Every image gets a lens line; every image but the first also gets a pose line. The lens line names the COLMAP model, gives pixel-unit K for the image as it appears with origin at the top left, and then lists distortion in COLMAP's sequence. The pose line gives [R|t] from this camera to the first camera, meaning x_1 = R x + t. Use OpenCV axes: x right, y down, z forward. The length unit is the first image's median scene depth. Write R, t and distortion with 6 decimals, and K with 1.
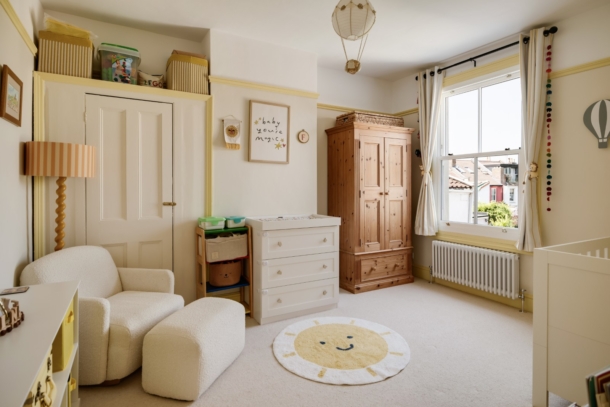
lens RADIAL K [[324.3, 0, 292.1], [0, 324.3, 190.4], [0, 0, 1]] dist [0.002988, -0.000388]
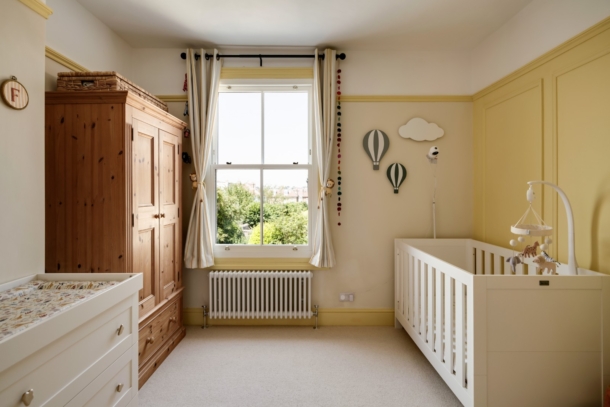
lens RADIAL K [[324.3, 0, 292.1], [0, 324.3, 190.4], [0, 0, 1]] dist [0.002988, -0.000388]
pose [[0.472079, 0.001423, 0.881555, -0.161152], [0.012738, 0.999883, -0.008435, -0.032747], [-0.881464, 0.015212, 0.472006, 0.478065]]
